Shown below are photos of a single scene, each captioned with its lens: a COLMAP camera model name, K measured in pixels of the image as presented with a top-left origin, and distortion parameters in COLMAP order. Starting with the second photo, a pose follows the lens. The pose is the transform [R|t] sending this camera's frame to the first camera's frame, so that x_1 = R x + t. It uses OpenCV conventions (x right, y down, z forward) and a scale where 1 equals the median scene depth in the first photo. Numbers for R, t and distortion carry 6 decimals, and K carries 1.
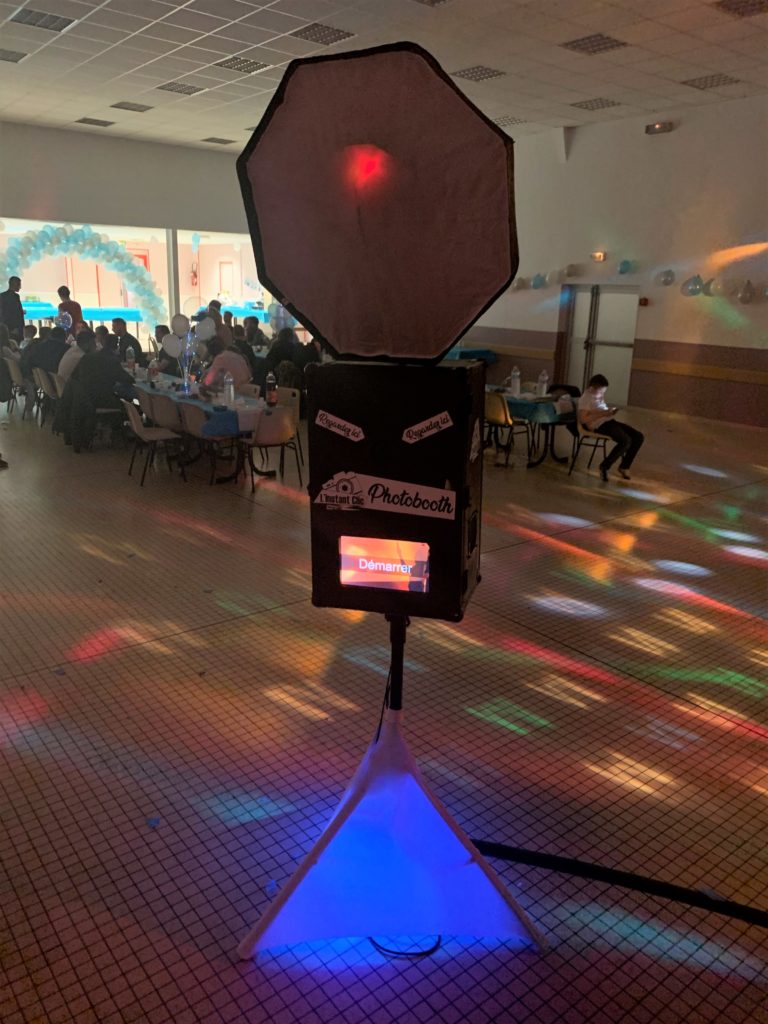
lens RADIAL K [[802.0, 0, 383.5], [0, 802.0, 511.4], [0, 0, 1]] dist [0.056353, -0.006760]
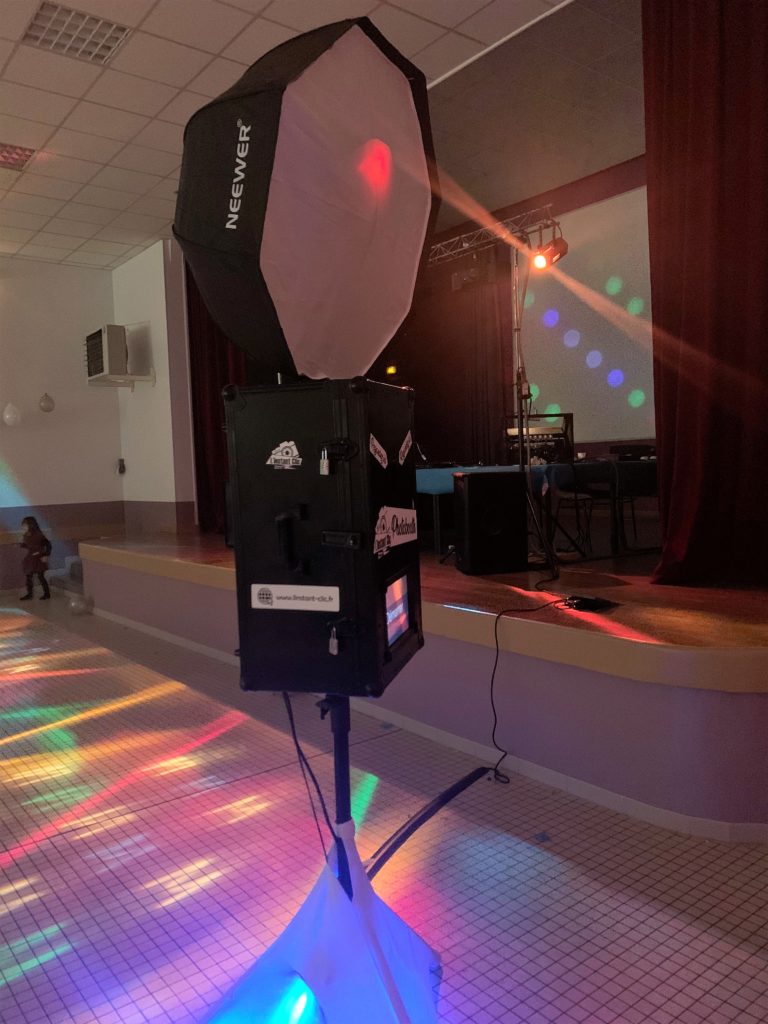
lens RADIAL K [[802.0, 0, 384.1], [0, 802.0, 512.0], [0, 0, 1]] dist [0.056353, -0.006760]
pose [[0.003821, -0.087111, 0.996191, -0.544278], [0.301026, 0.950090, 0.081925, -0.080130], [-0.953608, 0.299567, 0.029853, 0.583166]]
